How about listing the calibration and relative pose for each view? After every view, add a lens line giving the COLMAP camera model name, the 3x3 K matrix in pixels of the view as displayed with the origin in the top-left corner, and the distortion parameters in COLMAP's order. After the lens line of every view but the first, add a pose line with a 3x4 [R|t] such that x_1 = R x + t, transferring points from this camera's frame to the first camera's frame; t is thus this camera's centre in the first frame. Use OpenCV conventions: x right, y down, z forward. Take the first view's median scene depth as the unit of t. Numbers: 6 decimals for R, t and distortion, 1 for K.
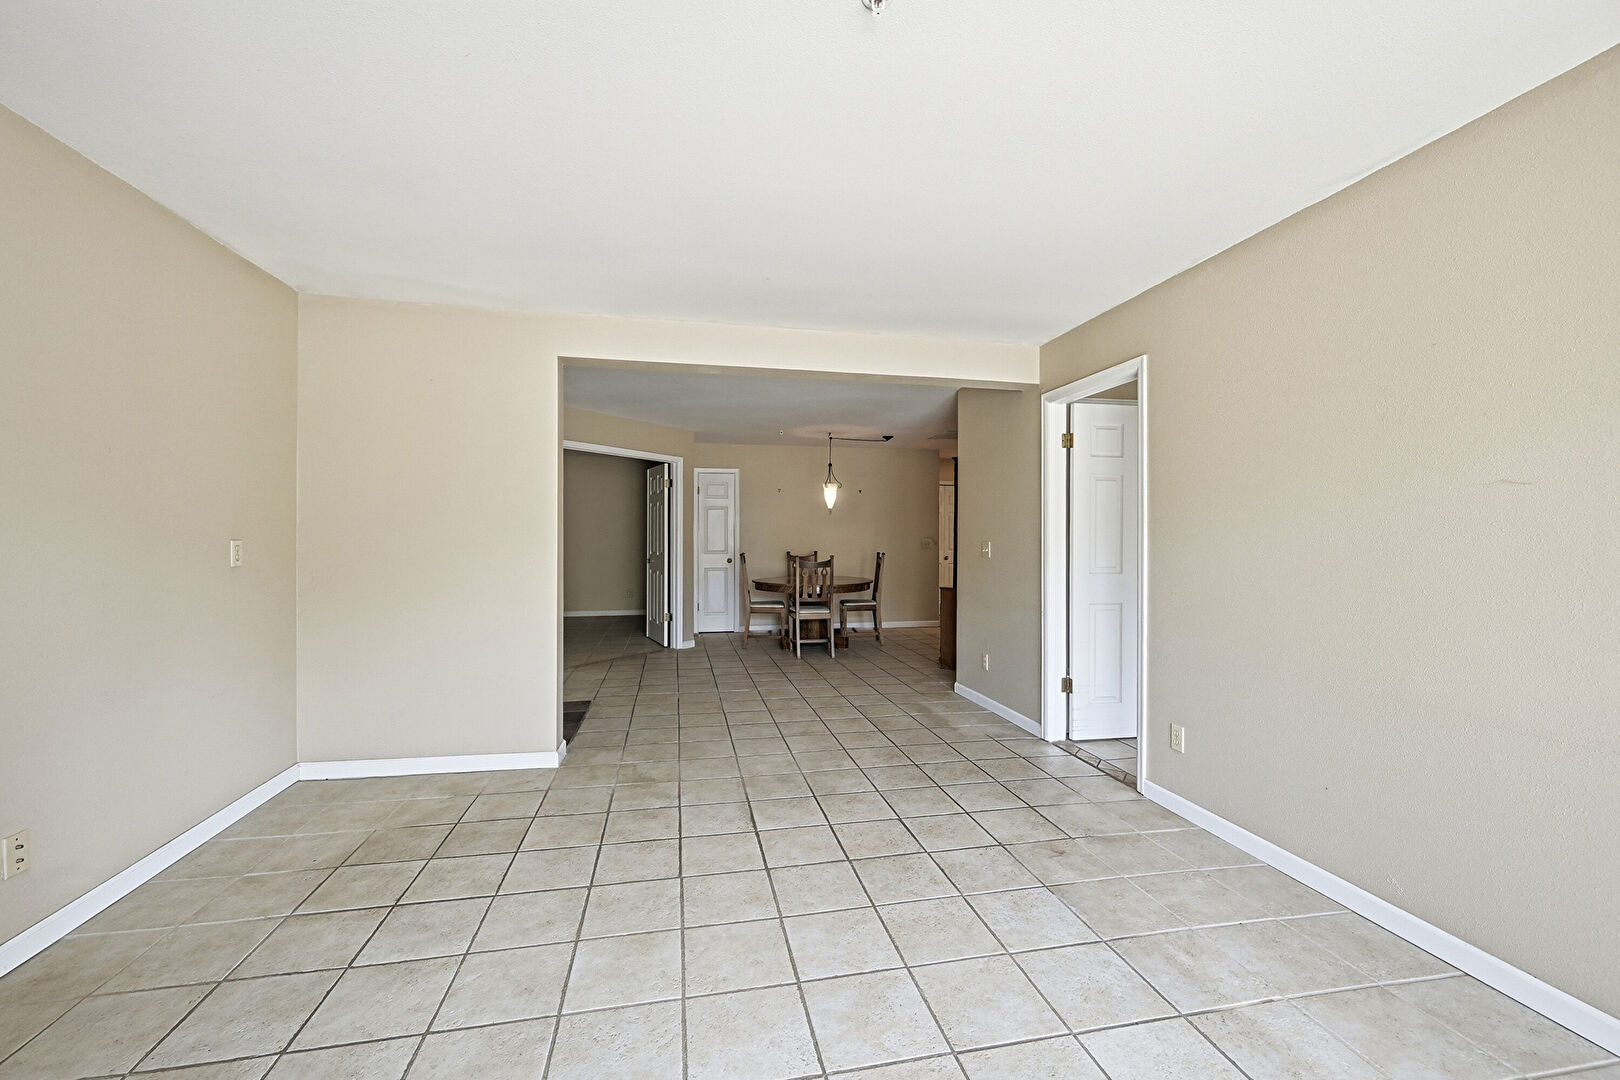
lens RADIAL K [[646.8, 0, 801.0], [0, 646.8, 538.5], [0, 0, 1]] dist [-0.001239, 0.000004]
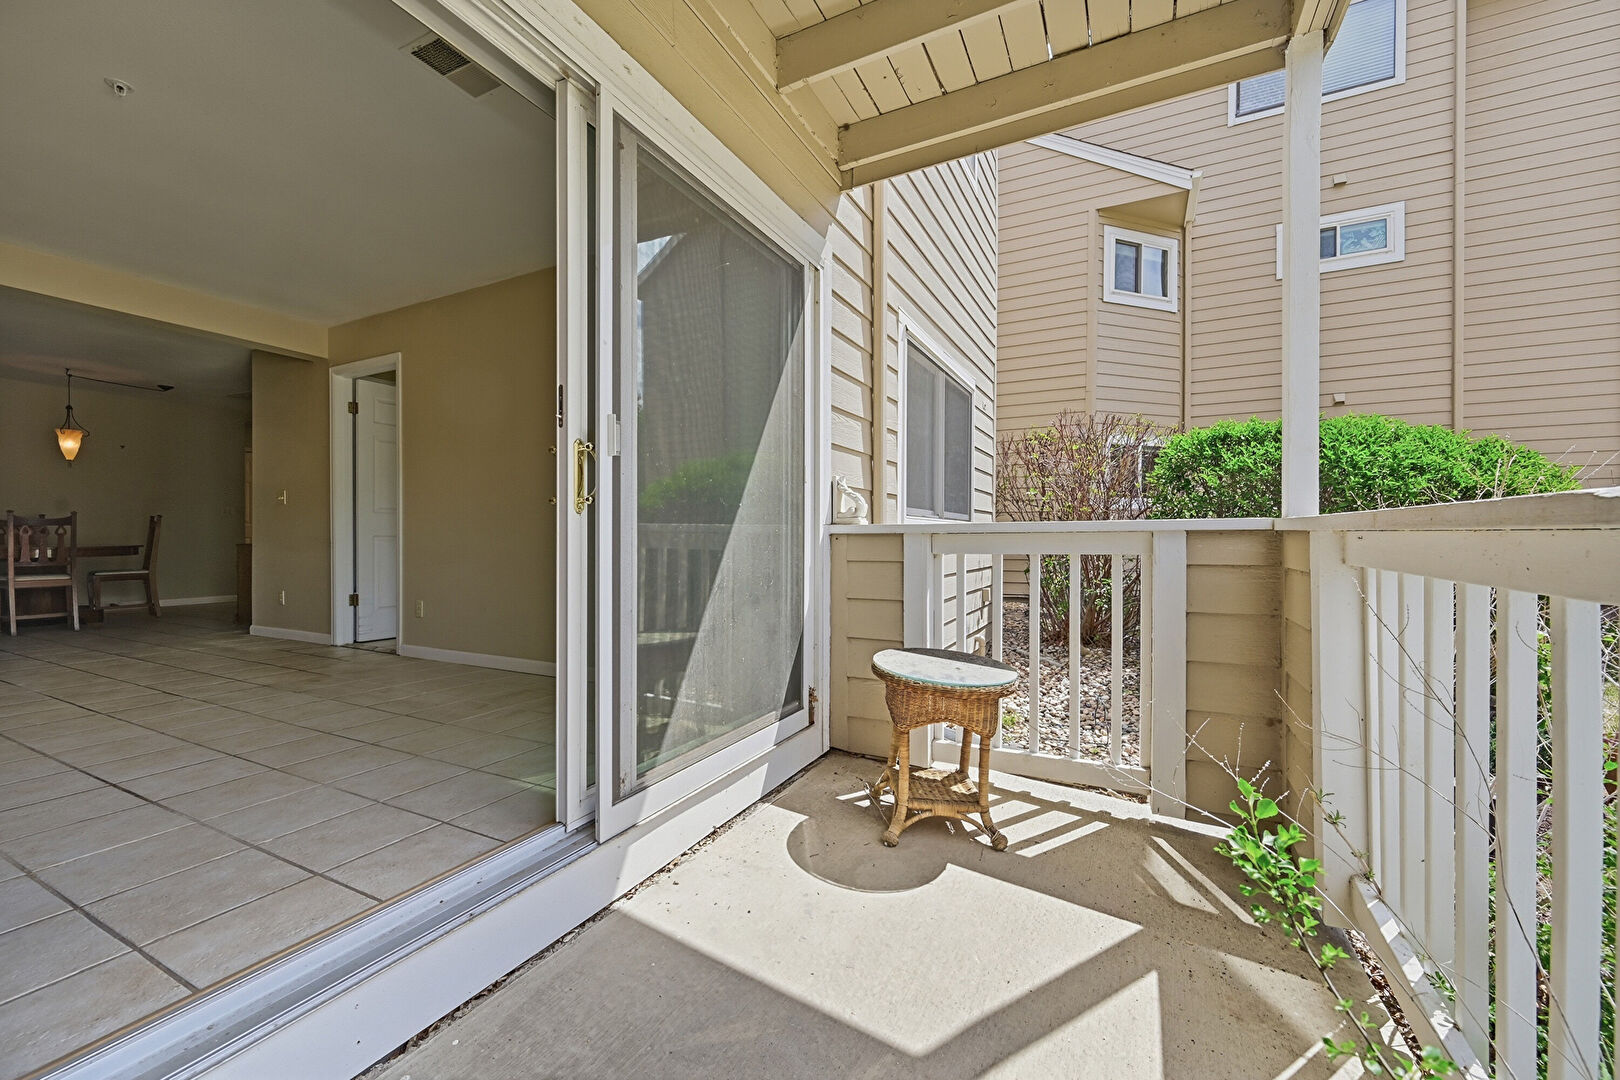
lens RADIAL K [[646.8, 0, 803.2], [0, 646.8, 543.1], [0, 0, 1]] dist [-0.001239, 0.000004]
pose [[0.623061, -0.007333, 0.782139, -0.021909], [0.002713, 0.999970, 0.007214, 0.072140], [-0.782169, -0.002373, 0.623062, -0.324431]]
